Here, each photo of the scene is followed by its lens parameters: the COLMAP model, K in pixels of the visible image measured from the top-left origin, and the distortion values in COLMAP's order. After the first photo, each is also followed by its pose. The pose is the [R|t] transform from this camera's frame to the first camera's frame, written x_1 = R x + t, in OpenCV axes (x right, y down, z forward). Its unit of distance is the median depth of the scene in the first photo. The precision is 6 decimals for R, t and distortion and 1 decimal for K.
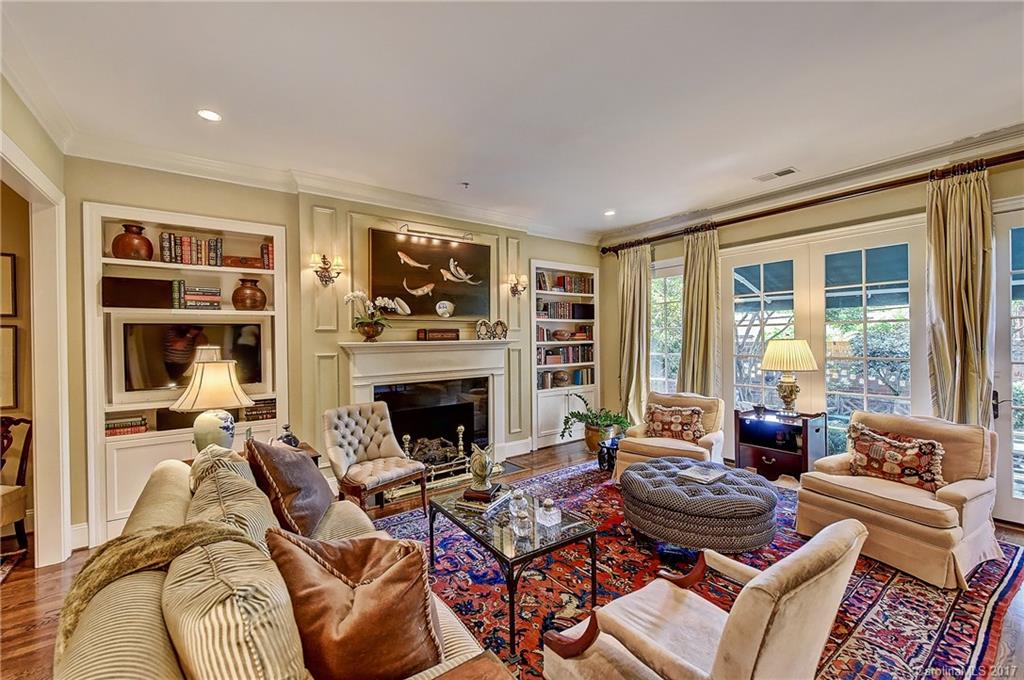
lens RADIAL K [[417.3, 0, 510.9], [0, 417.3, 338.5], [0, 0, 1]] dist [0.004623, 0.000231]
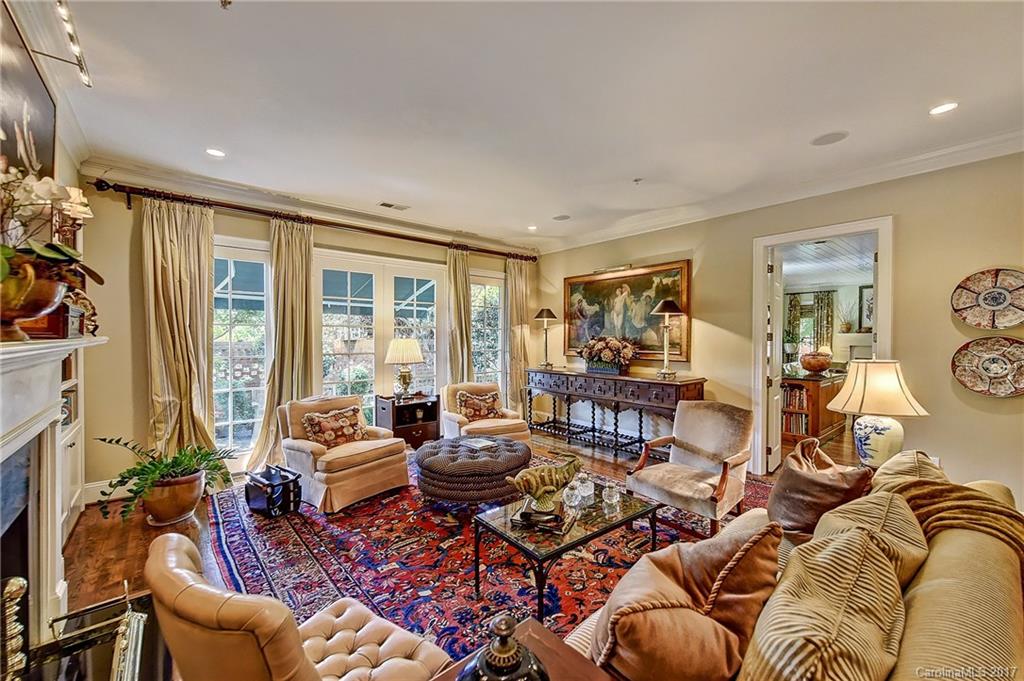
lens RADIAL K [[408.5, 0, 508.9], [0, 408.5, 340.7], [0, 0, 1]] dist [0.002095, -0.000225]
pose [[-0.061109, 0.003645, 0.998124, -0.605498], [-0.000633, 0.999993, -0.003691, 0.012153], [-0.998131, -0.000858, -0.061106, 0.748697]]
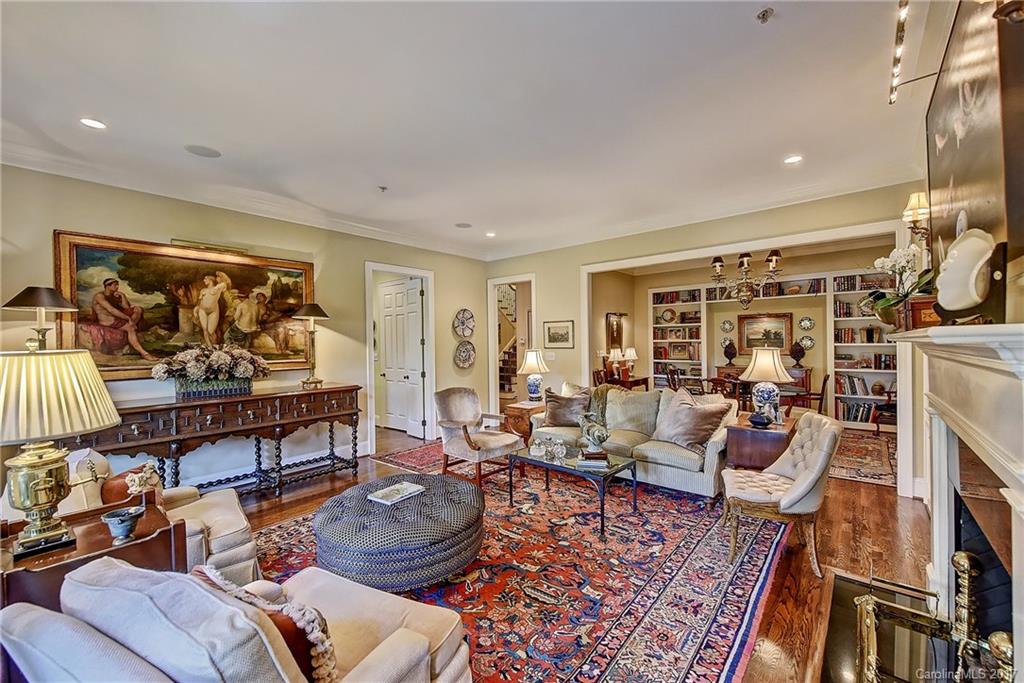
lens RADIAL K [[417.3, 0, 517.2], [0, 417.3, 345.3], [0, 0, 1]] dist [0.004623, 0.000231]
pose [[-0.969484, 0.029689, -0.243352, 0.315889], [0.027072, 0.999534, 0.014089, 0.001577], [0.243657, 0.007071, -0.969836, 1.471069]]
